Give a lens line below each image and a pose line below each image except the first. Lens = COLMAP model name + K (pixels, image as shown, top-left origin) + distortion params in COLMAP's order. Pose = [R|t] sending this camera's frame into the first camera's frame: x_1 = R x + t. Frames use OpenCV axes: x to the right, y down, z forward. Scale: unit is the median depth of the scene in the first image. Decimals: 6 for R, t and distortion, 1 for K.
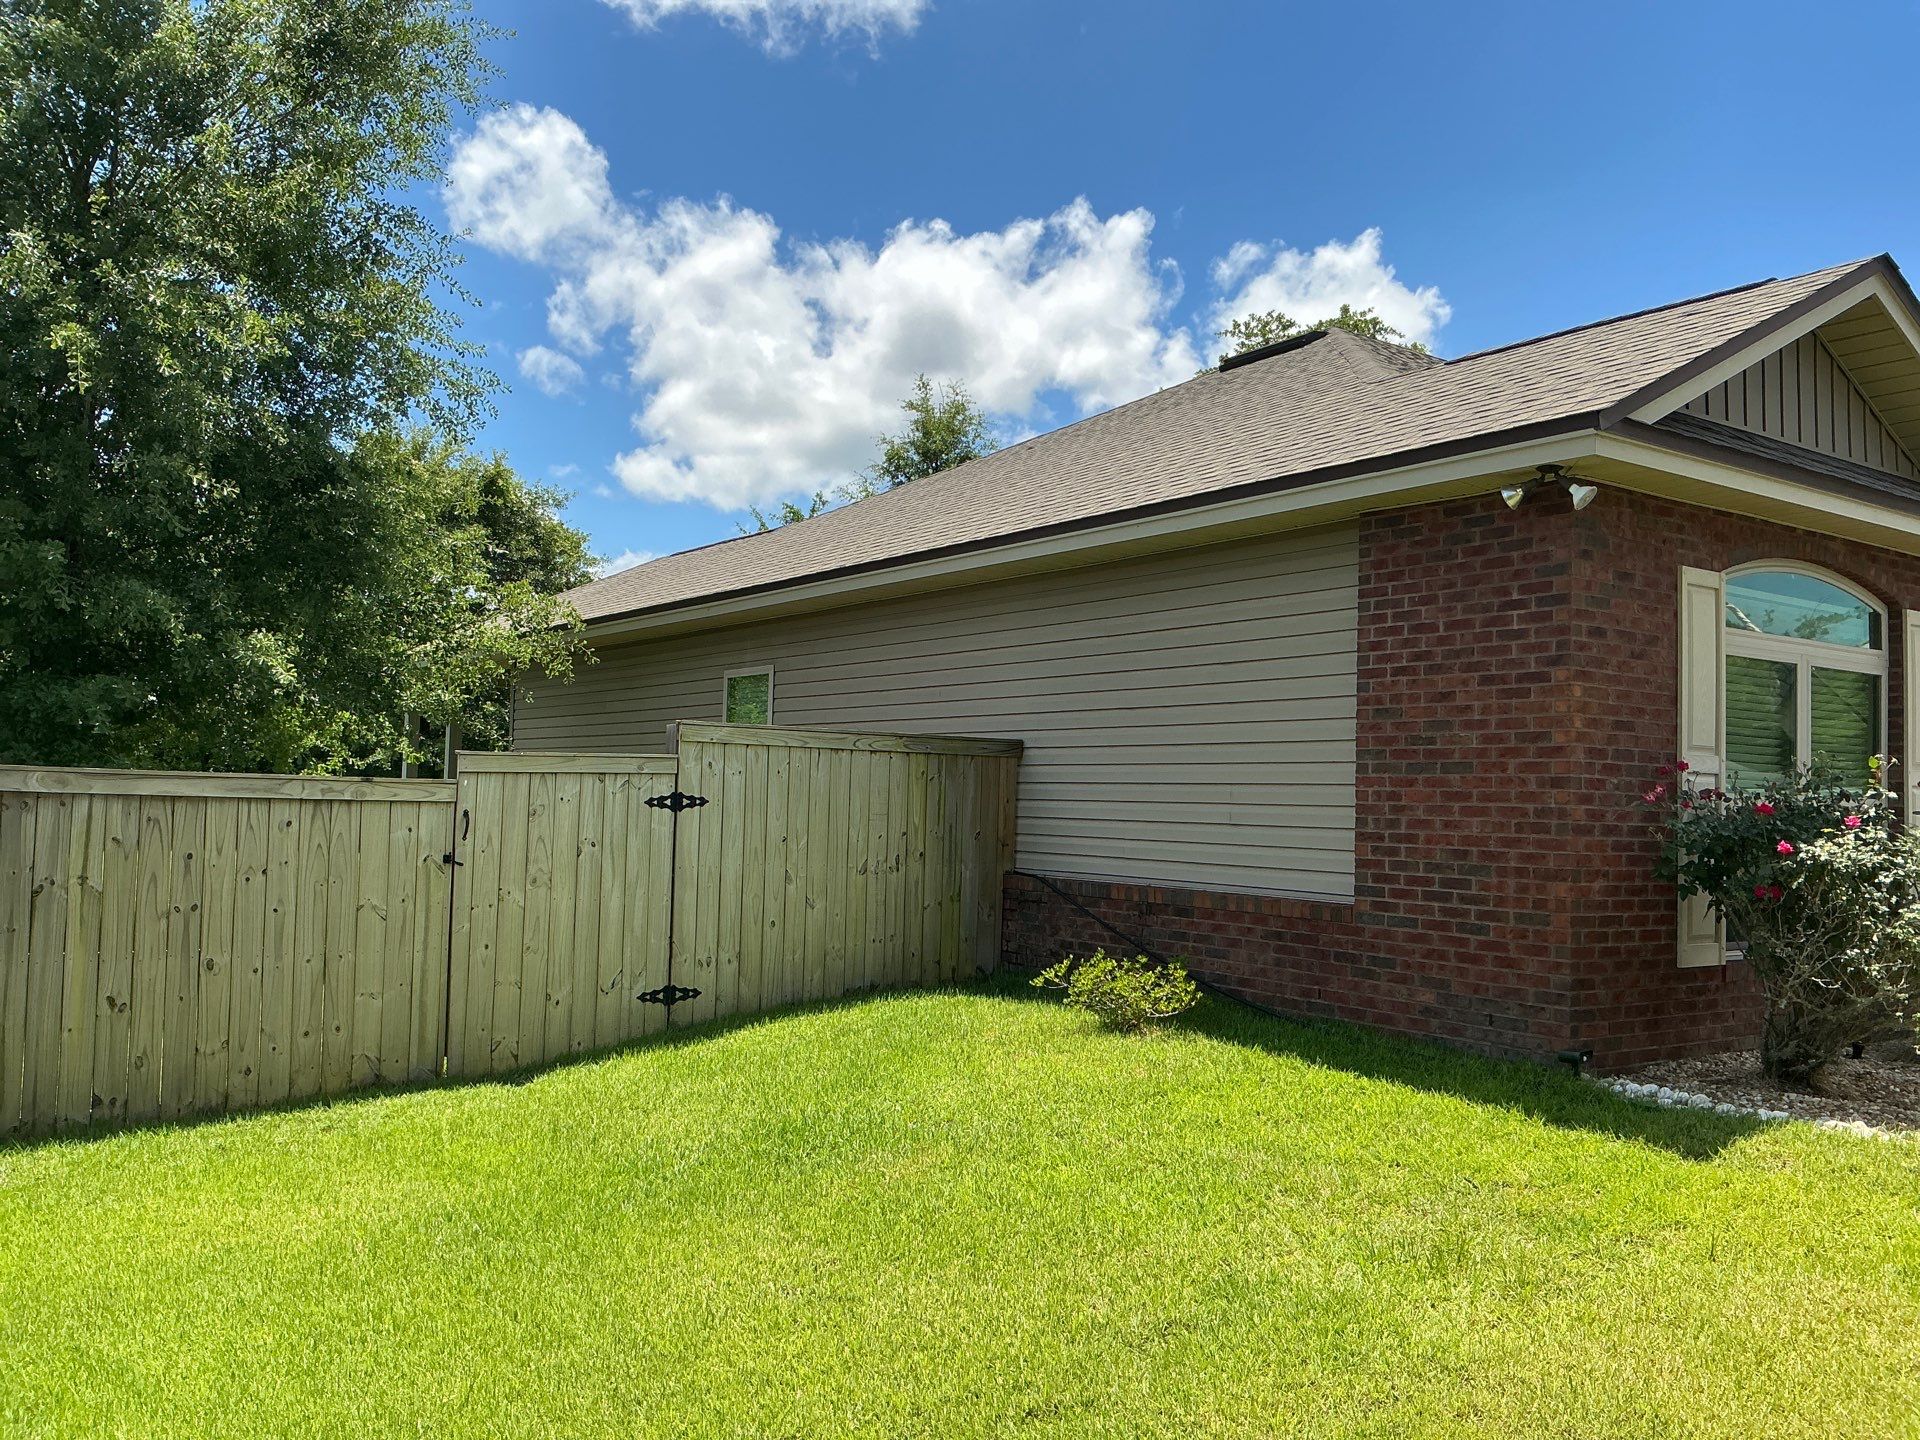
lens RADIAL K [[1714.1, 0, 909.7], [0, 1714.1, 724.2], [0, 0, 1]] dist [0.071515, -0.007858]
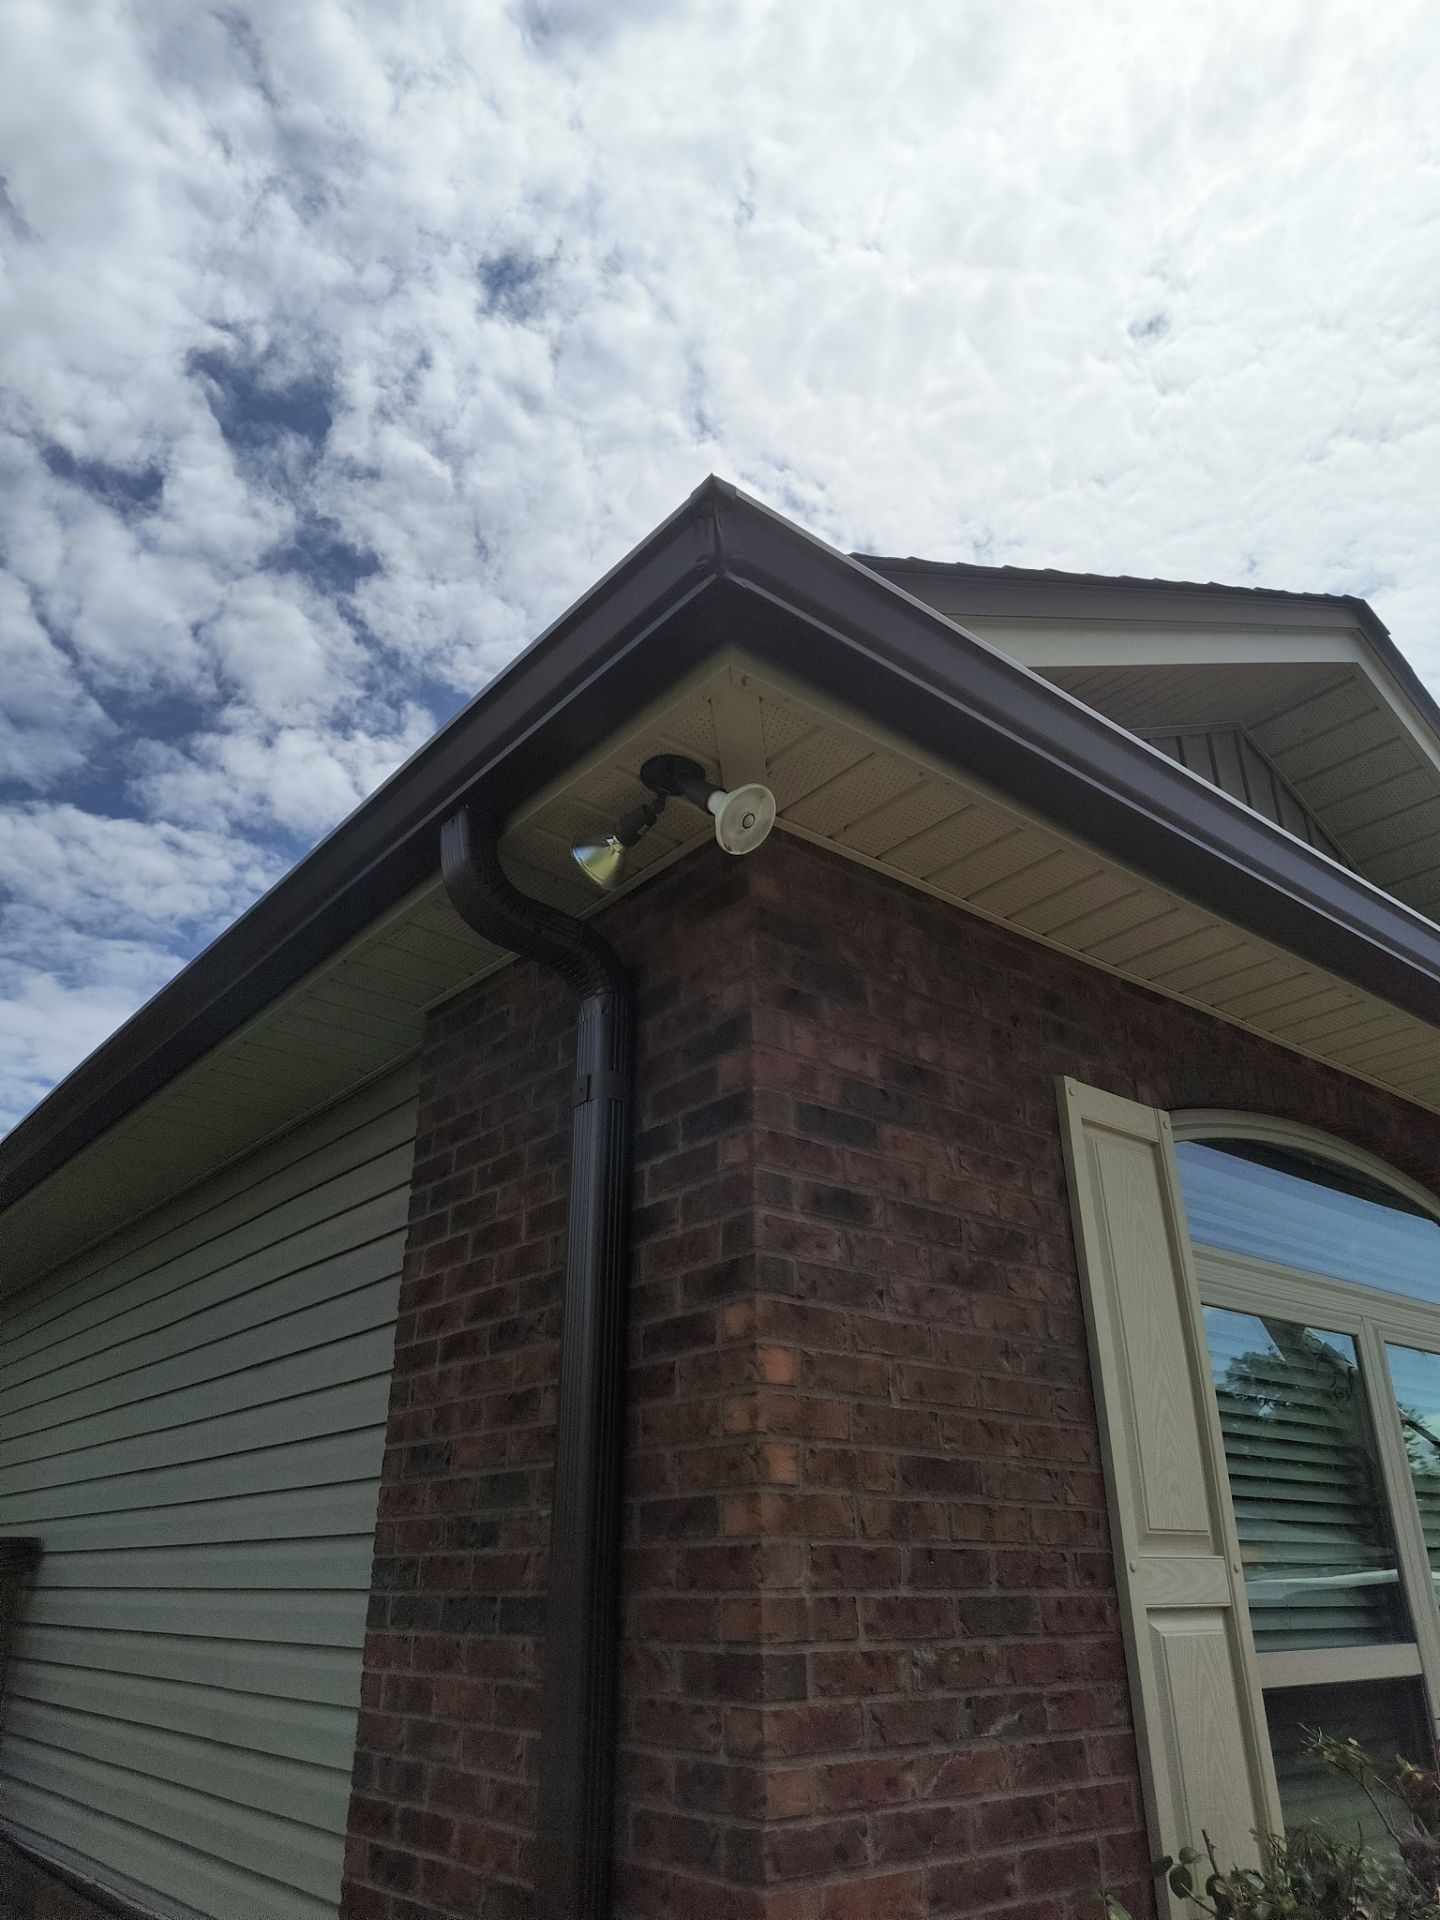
lens RADIAL K [[1324.9, 0, 711.9], [0, 1324.9, 955.5], [0, 0, 1]] dist [0.049162, -0.070293]
pose [[0.997829, 0.003789, 0.065746, 0.332391], [0.021514, 0.924816, -0.379807, 0.004776], [-0.062242, 0.380397, 0.922726, 0.682979]]
